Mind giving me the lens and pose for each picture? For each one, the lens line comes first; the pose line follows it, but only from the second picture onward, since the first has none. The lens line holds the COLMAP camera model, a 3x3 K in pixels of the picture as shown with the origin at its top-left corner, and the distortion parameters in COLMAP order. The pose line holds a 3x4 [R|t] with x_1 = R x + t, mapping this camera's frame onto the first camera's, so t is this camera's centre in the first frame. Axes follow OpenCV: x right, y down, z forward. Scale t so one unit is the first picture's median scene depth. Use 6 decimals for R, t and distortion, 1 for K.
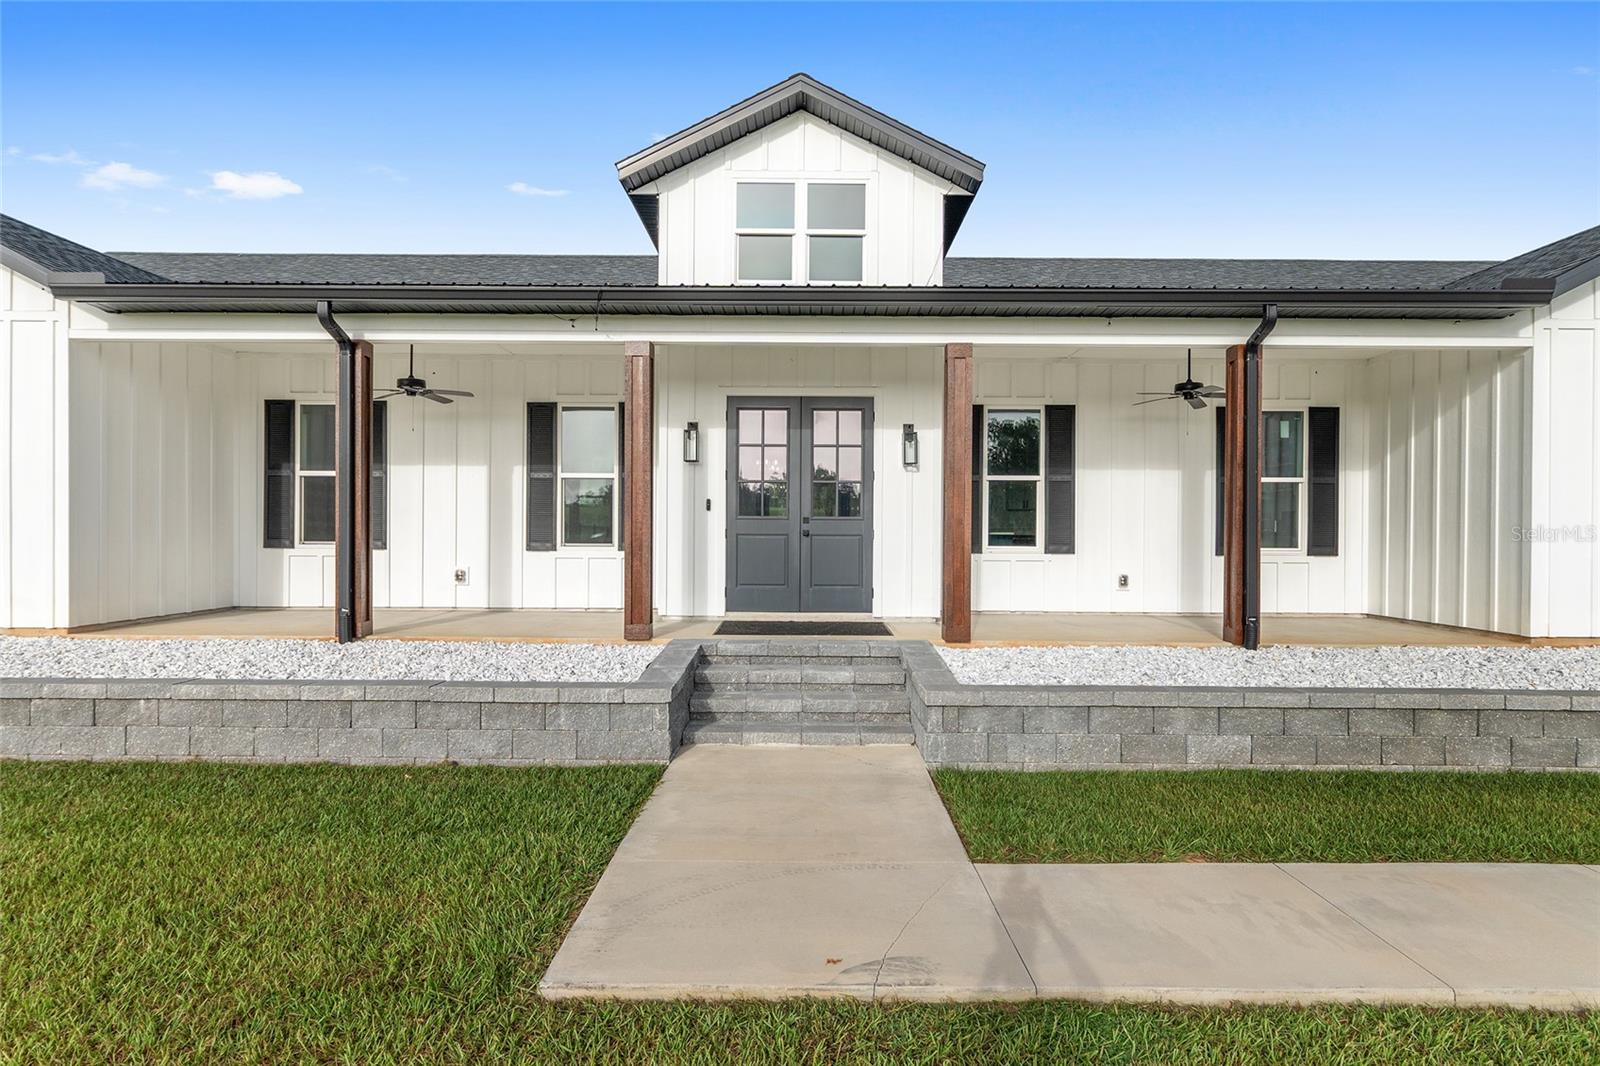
lens RADIAL K [[920.3, 0, 803.8], [0, 920.3, 527.2], [0, 0, 1]] dist [-0.002392, -0.000451]
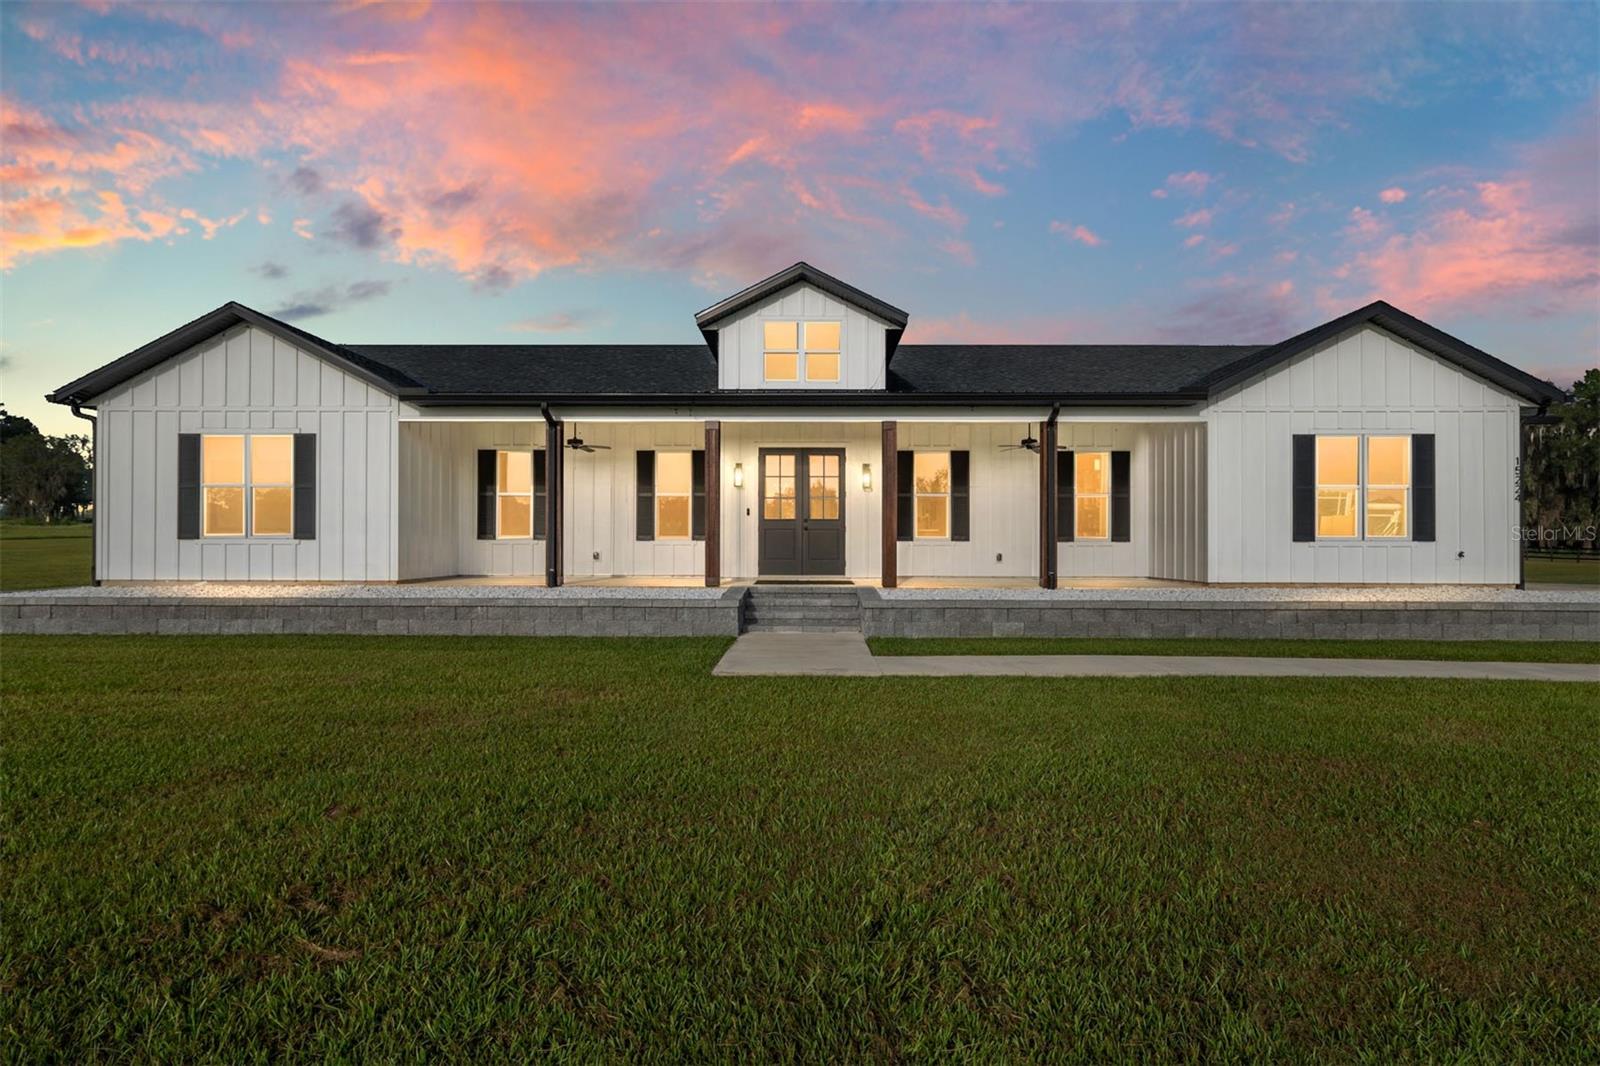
lens RADIAL K [[789.6, 0, 794.8], [0, 789.6, 516.9], [0, 0, 1]] dist [0.000164, -0.000041]
pose [[0.999877, -0.004364, -0.015076, 0.004776], [0.004001, 0.999703, -0.024024, 0.022659], [0.015177, 0.023961, 0.999598, -0.503153]]
